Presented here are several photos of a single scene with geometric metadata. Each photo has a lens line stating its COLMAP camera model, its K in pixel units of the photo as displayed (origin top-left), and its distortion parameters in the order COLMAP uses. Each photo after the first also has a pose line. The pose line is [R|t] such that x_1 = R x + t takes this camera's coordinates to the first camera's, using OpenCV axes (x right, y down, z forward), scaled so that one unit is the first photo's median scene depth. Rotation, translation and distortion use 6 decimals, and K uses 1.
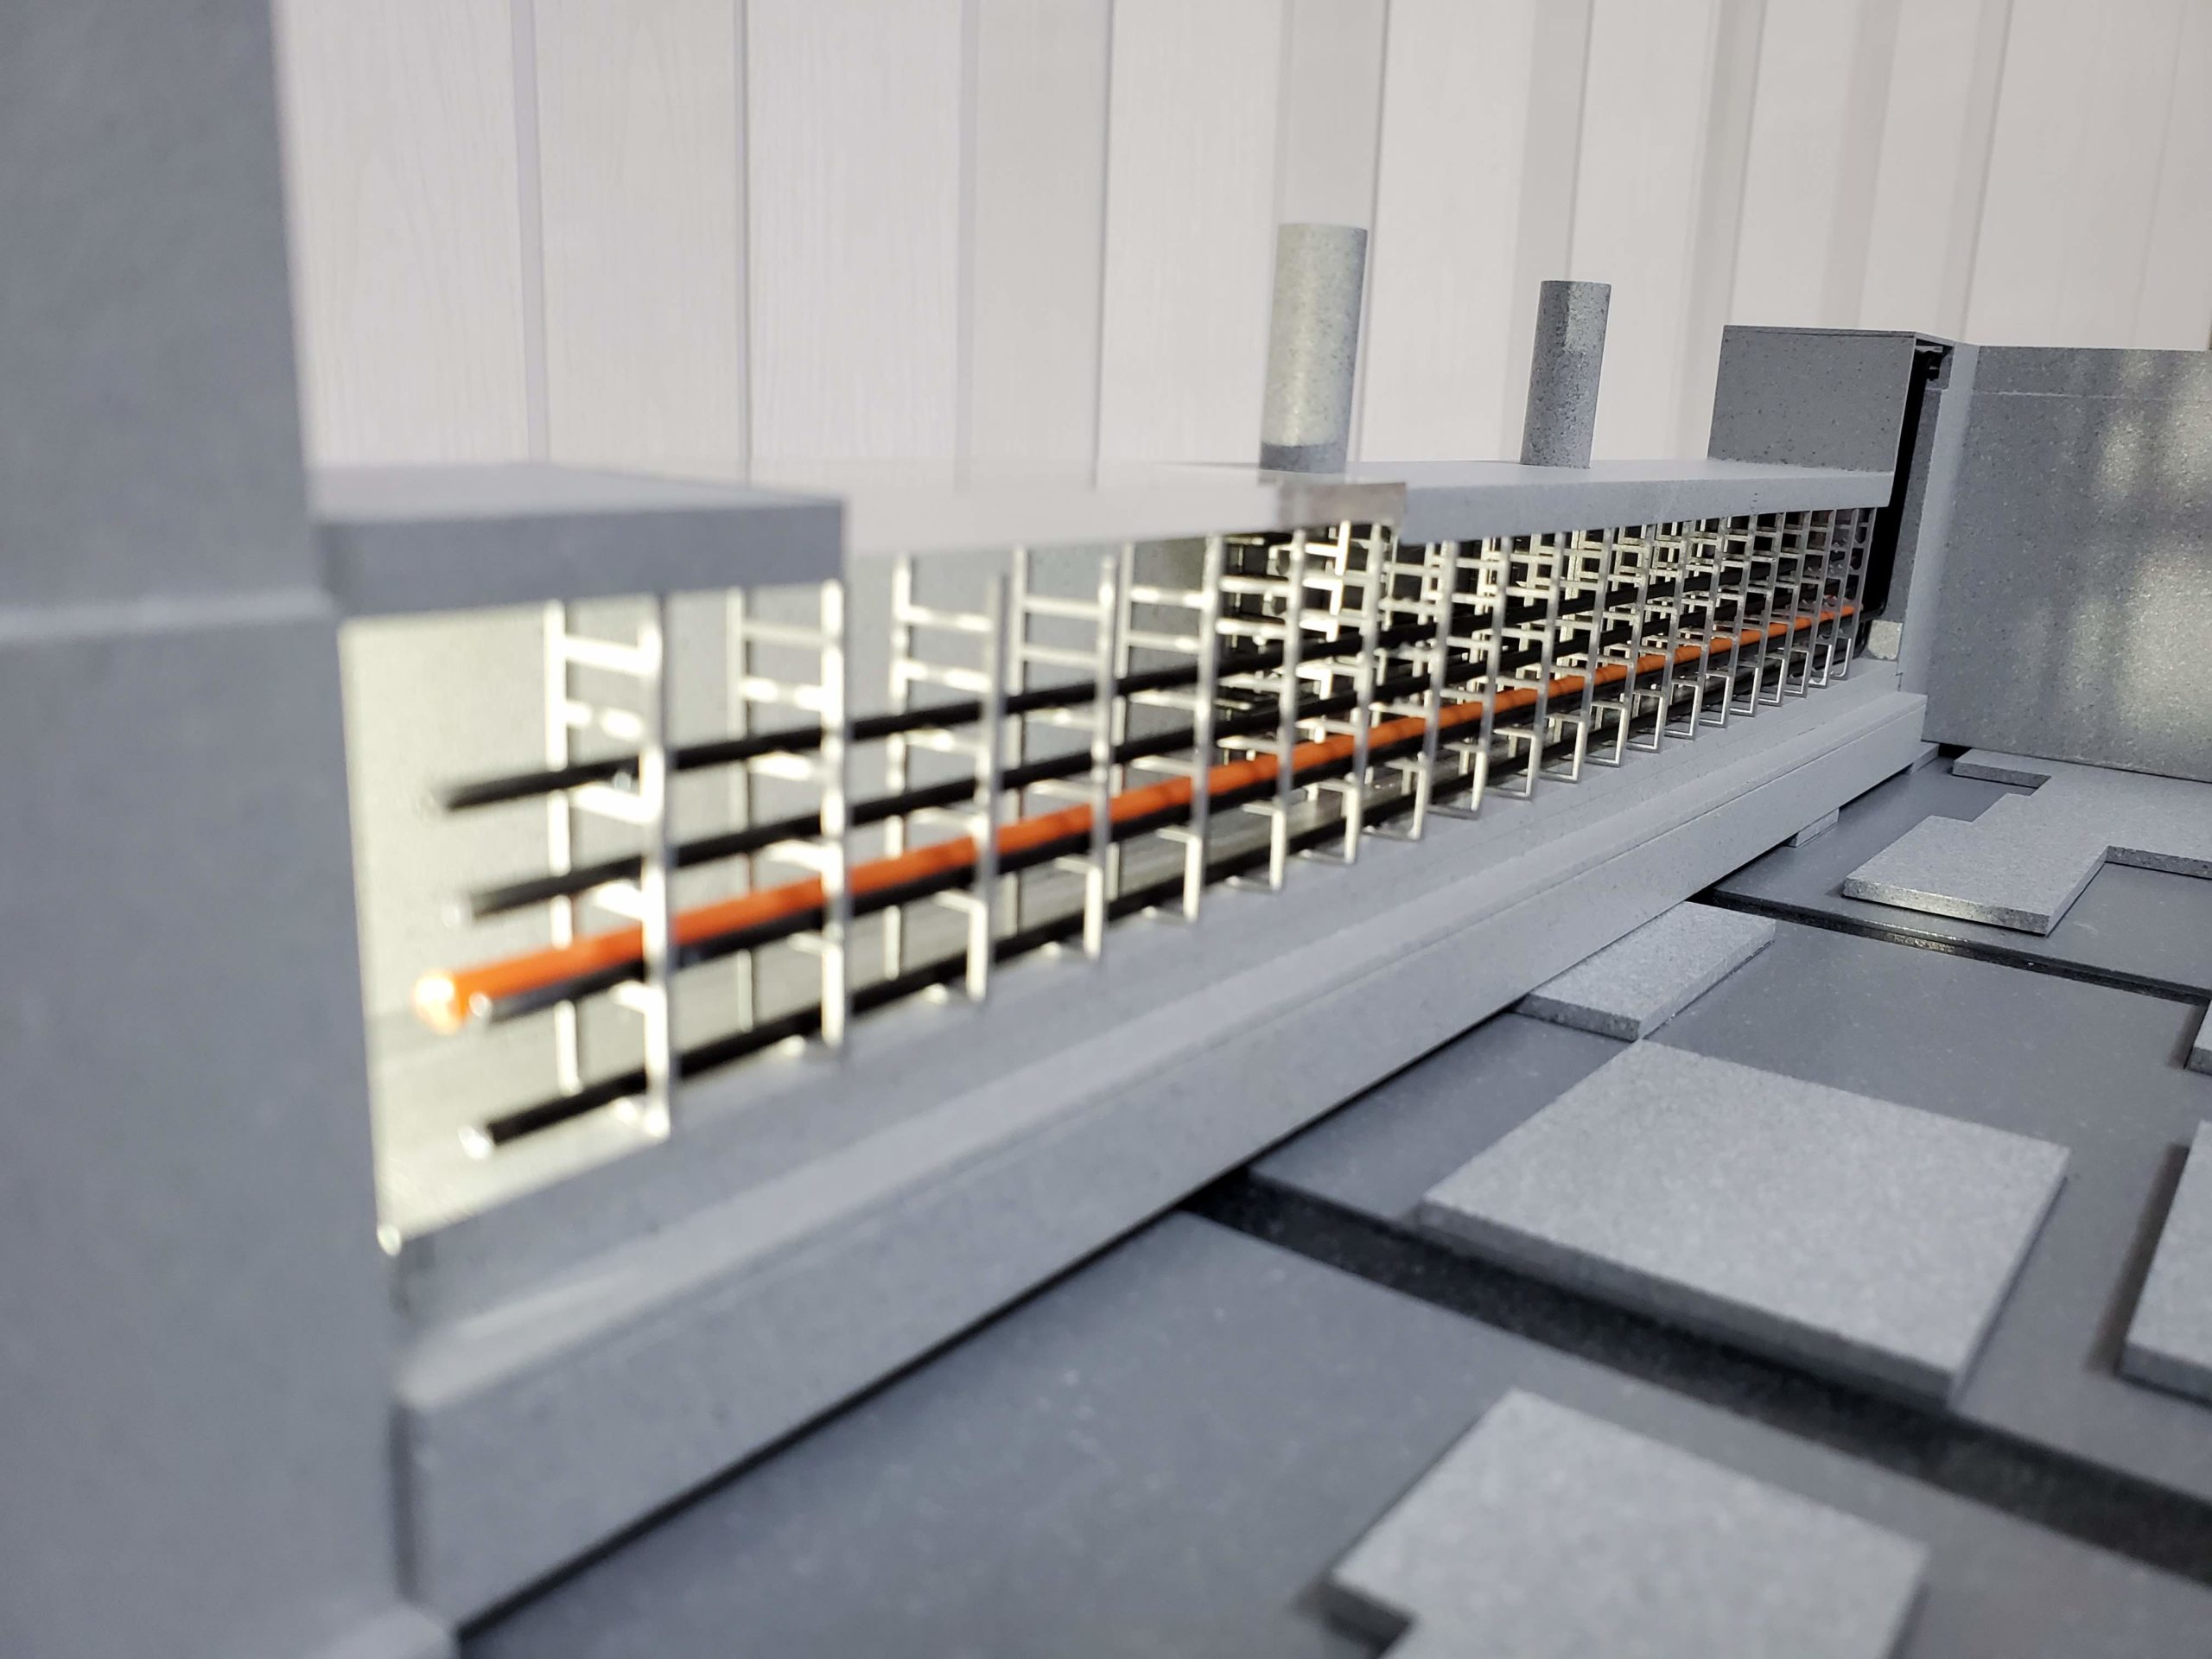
lens RADIAL K [[1725.5, 0, 1106.0], [0, 1725.5, 829.5], [0, 0, 1]] dist [0.009187, 0.001230]
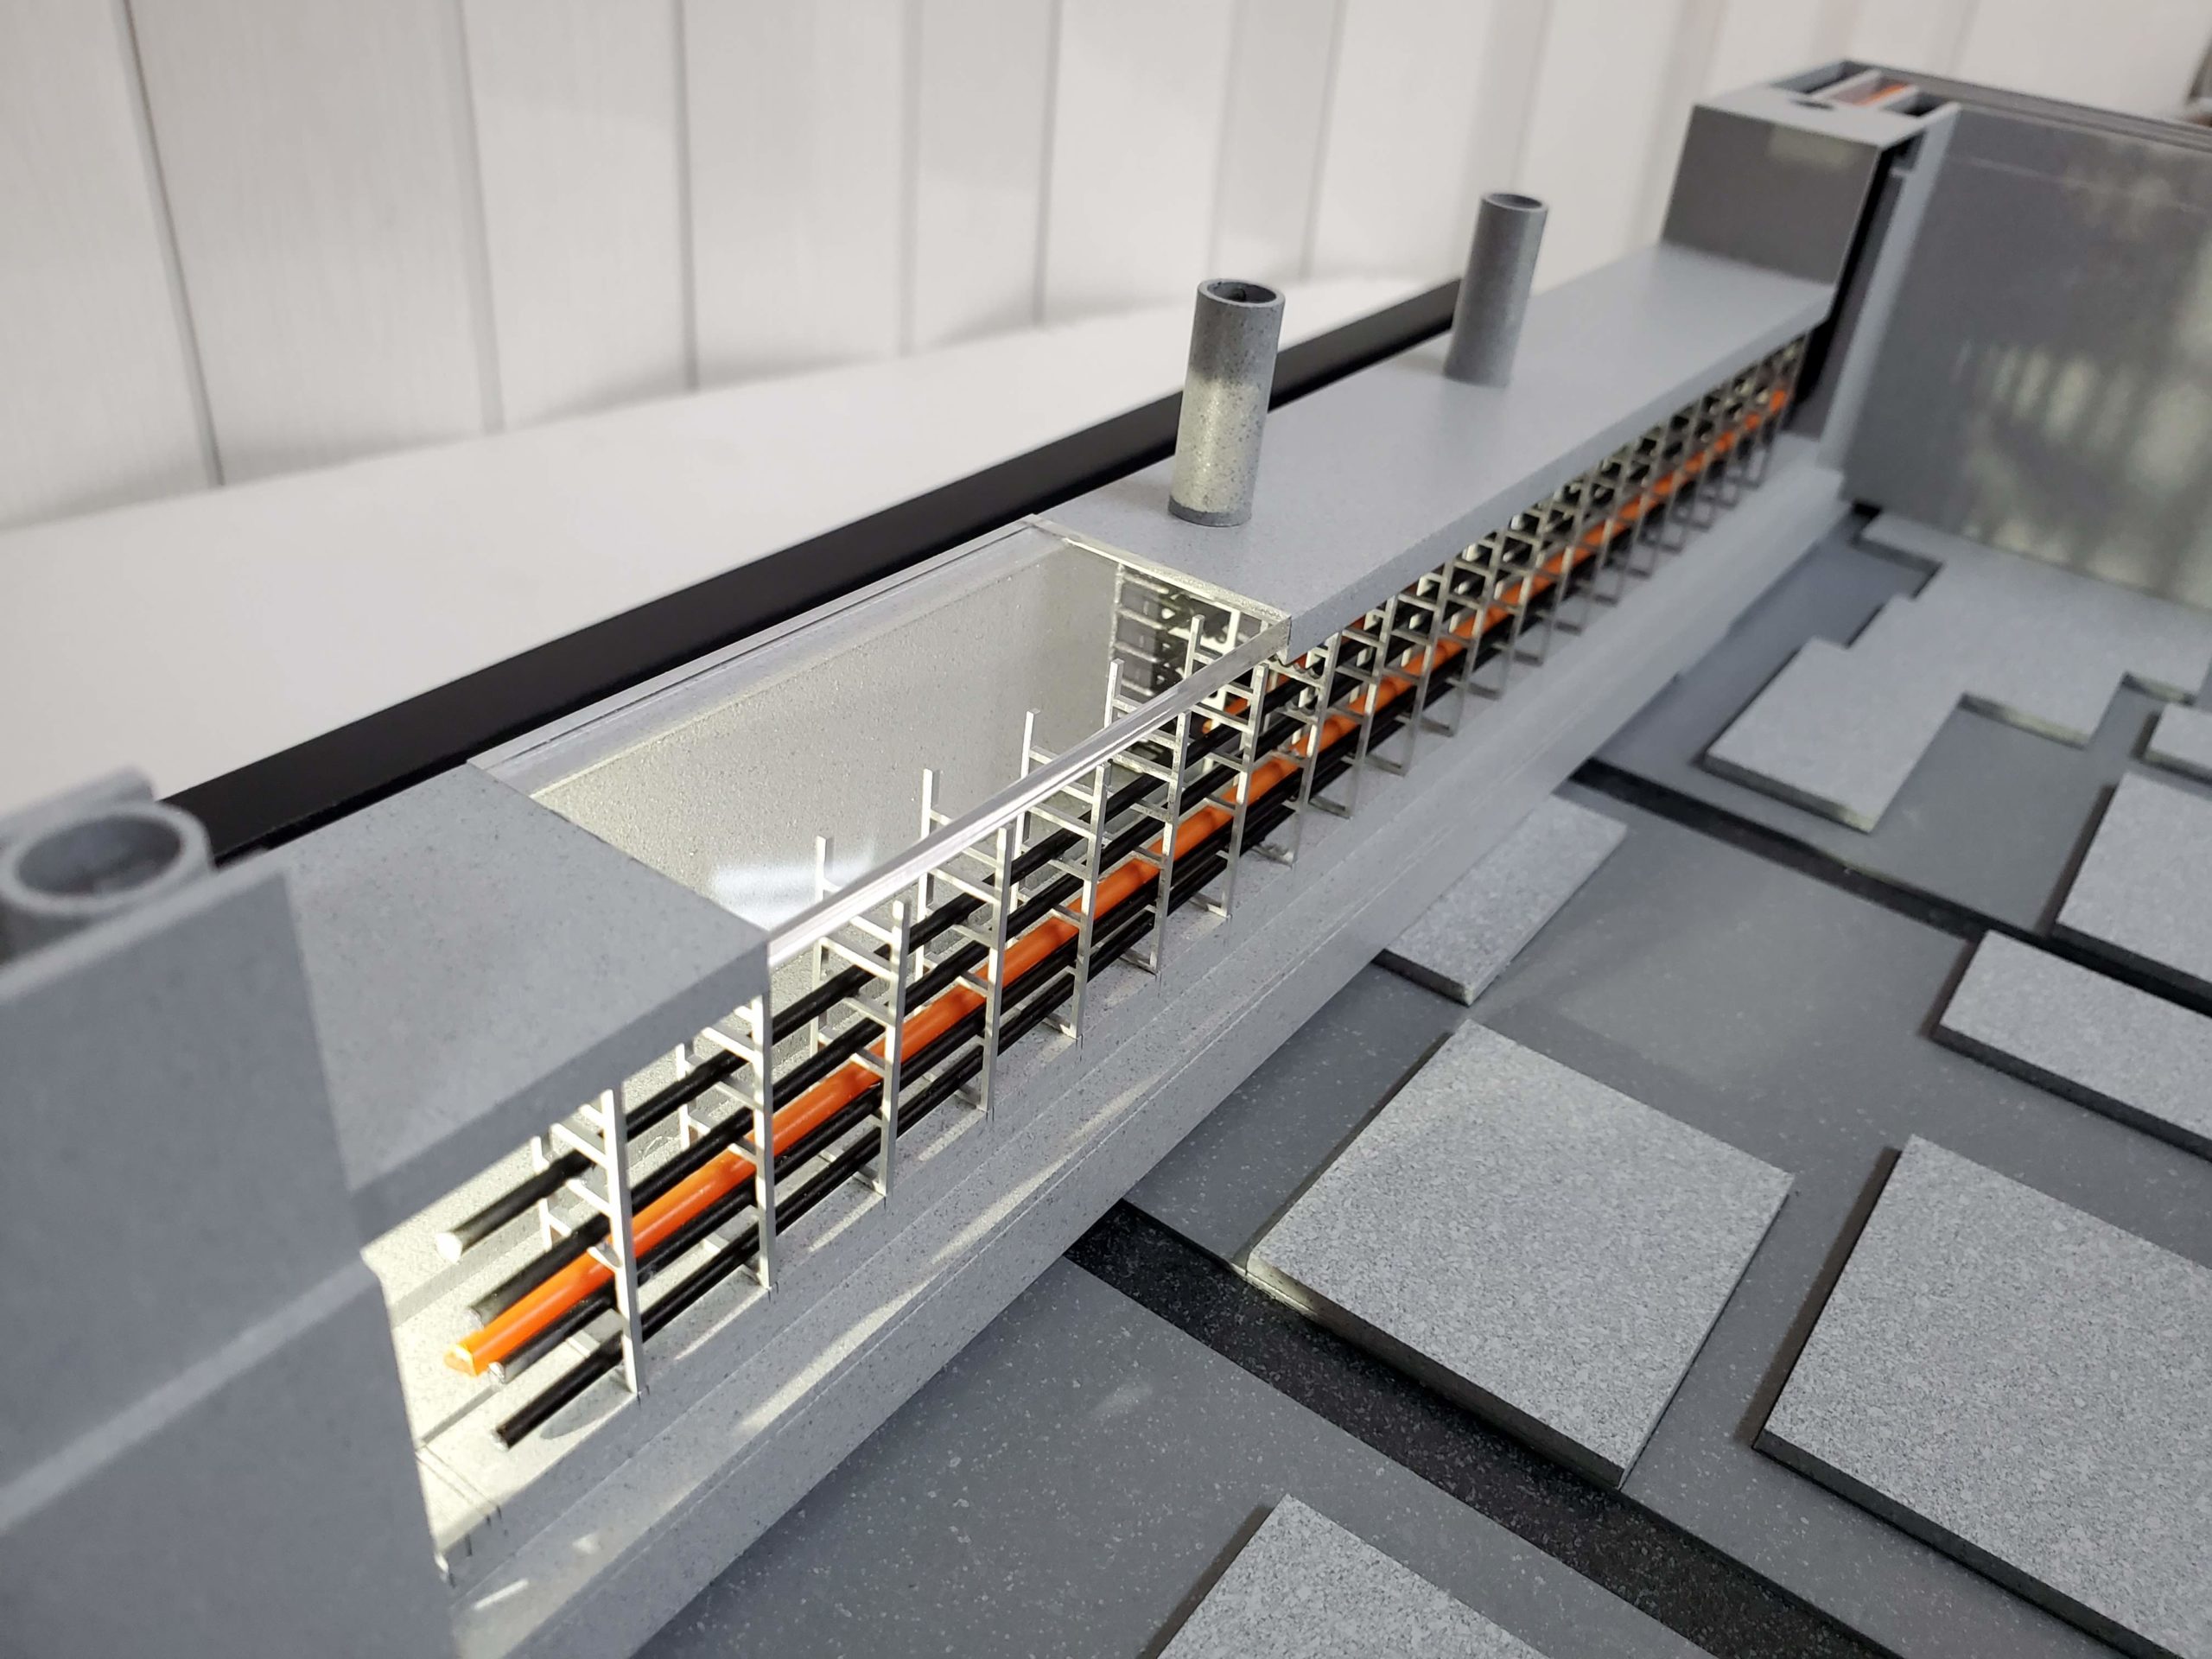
lens RADIAL K [[1746.9, 0, 1106.0], [0, 1746.9, 829.5], [0, 0, 1]] dist [0.063355, -0.213093]
pose [[0.998790, 0.033182, 0.036285, 0.020513], [-0.043161, 0.945159, 0.323746, -0.383023], [-0.023553, -0.324921, 0.945448, -0.065612]]
